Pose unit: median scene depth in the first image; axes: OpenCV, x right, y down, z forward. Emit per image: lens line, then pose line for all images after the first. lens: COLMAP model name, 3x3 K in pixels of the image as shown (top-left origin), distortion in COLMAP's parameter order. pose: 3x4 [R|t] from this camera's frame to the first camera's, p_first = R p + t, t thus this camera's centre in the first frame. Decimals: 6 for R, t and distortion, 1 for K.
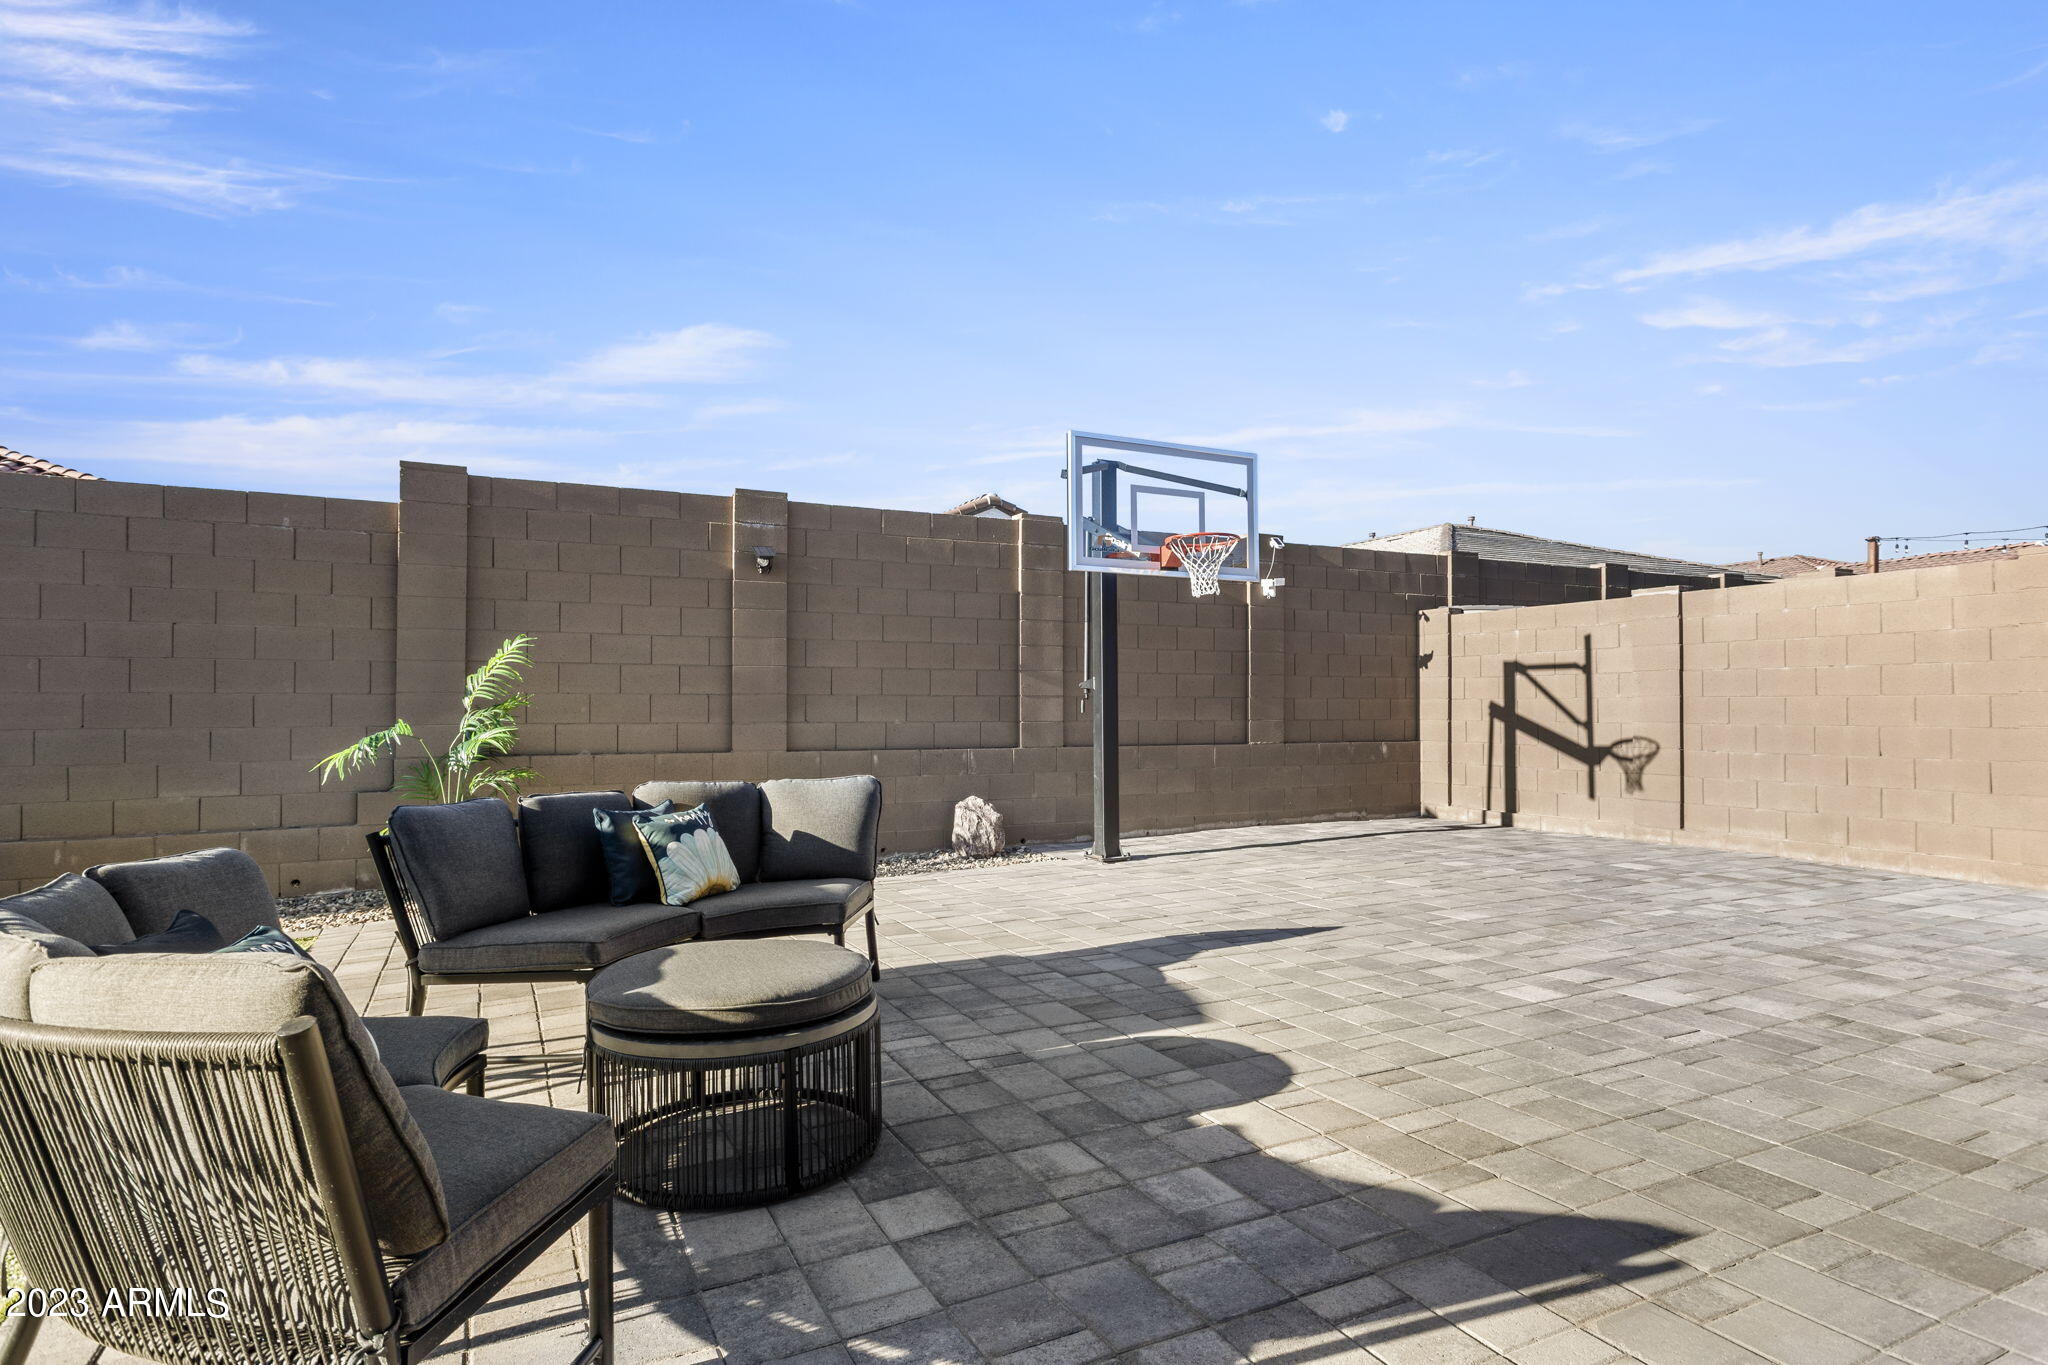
lens RADIAL K [[1122.4, 0, 1038.6], [0, 1122.4, 698.5], [0, 0, 1]] dist [-0.020294, 0.018646]
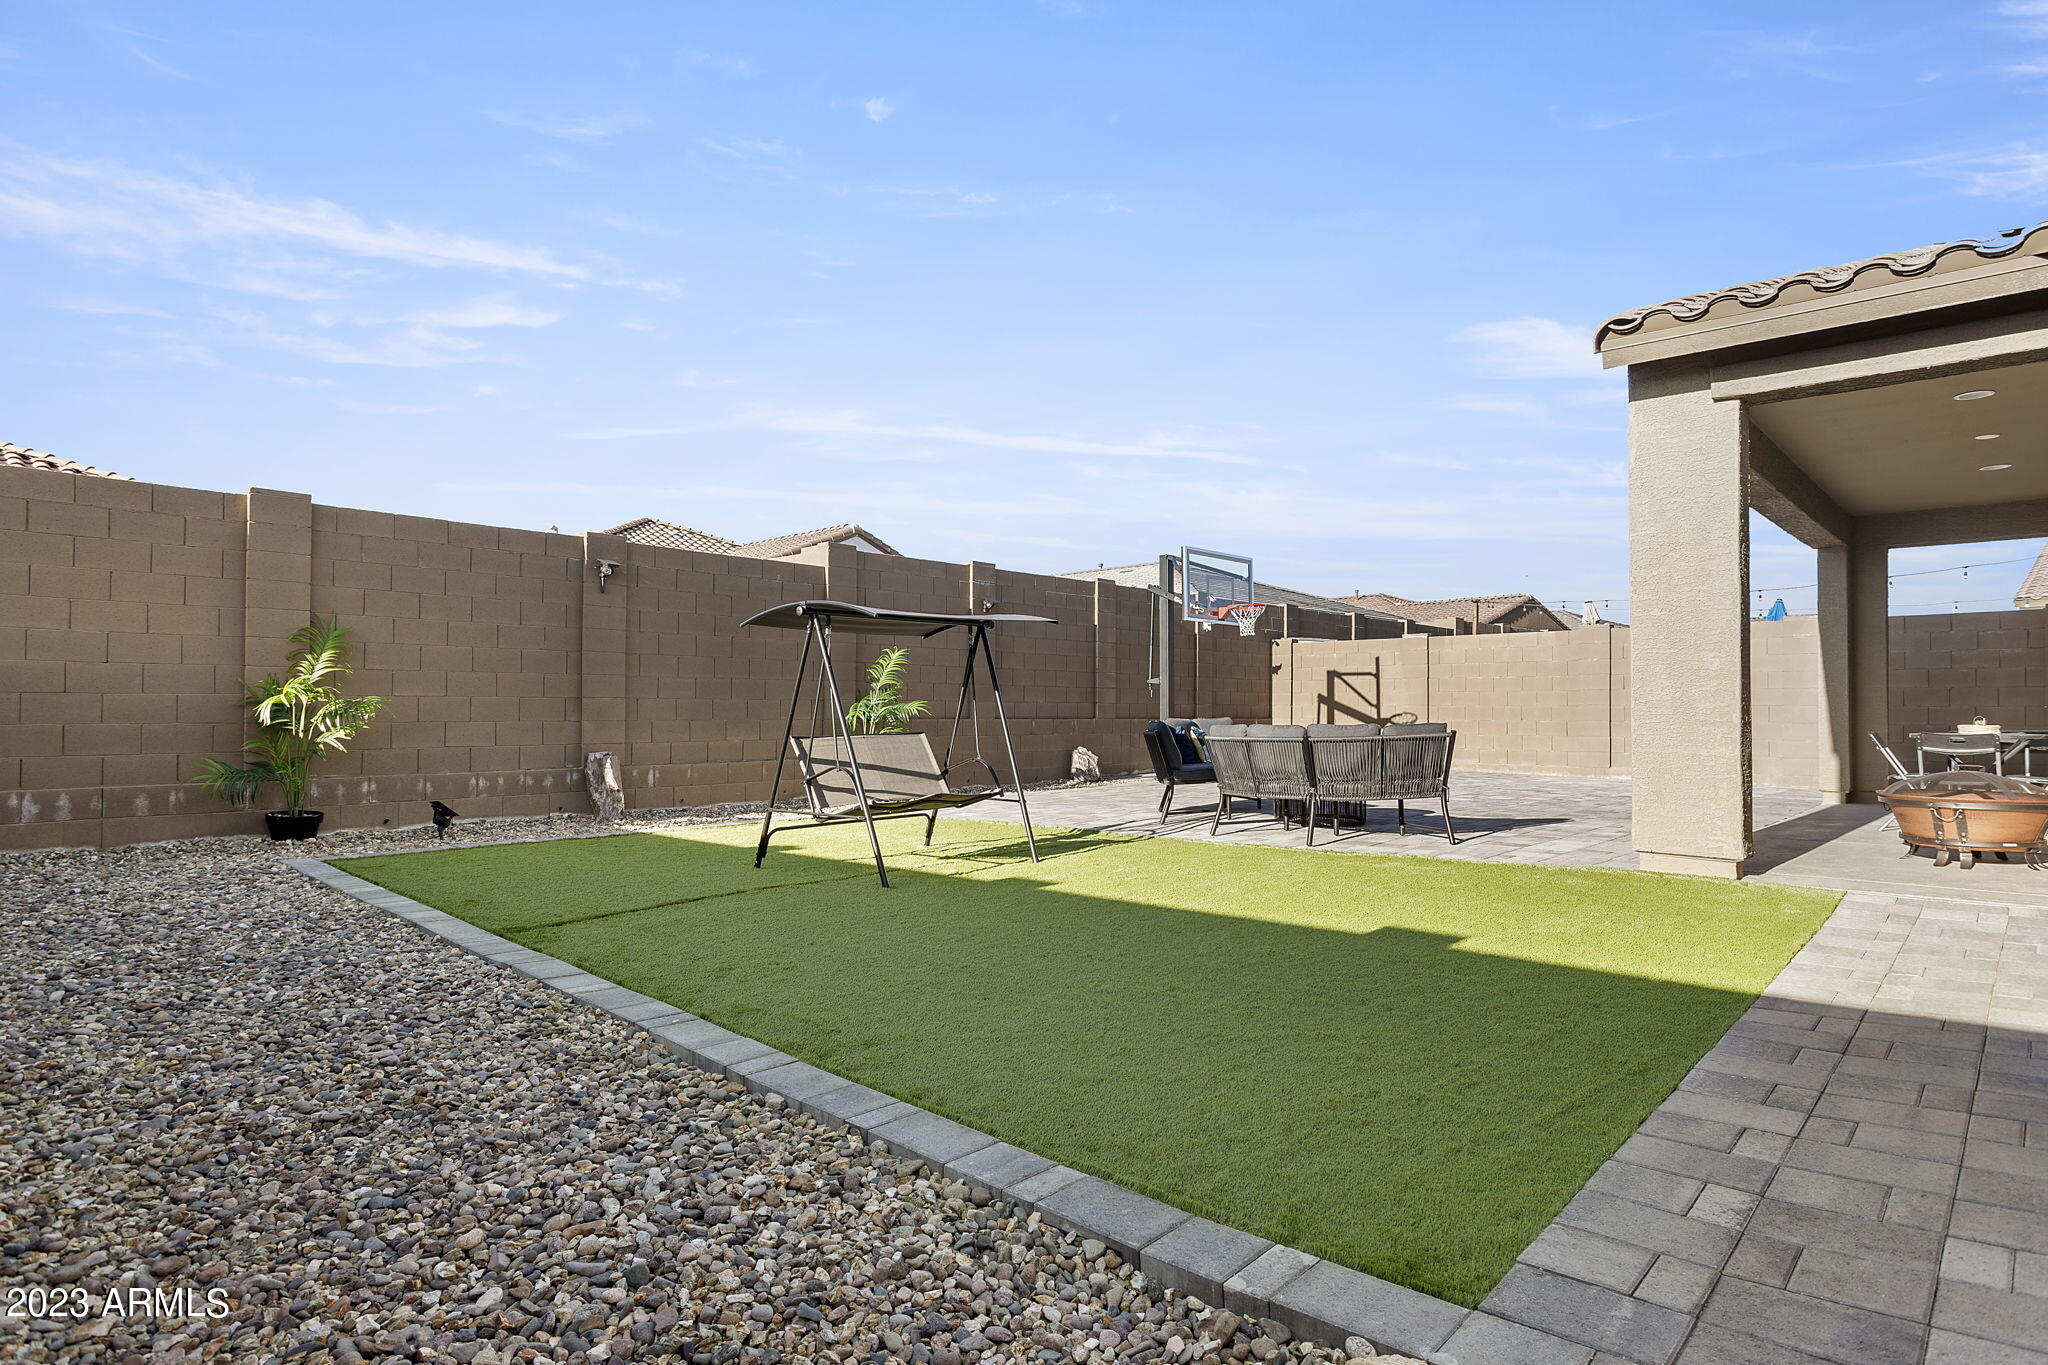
lens RADIAL K [[1122.4, 0, 1038.6], [0, 1122.4, 698.5], [0, 0, 1]] dist [-0.020294, 0.018646]
pose [[0.939260, 0.007051, 0.343134, -0.674039], [-0.007371, 0.999973, -0.000370, 0.015444], [-0.343127, -0.002182, 0.939286, -0.542703]]
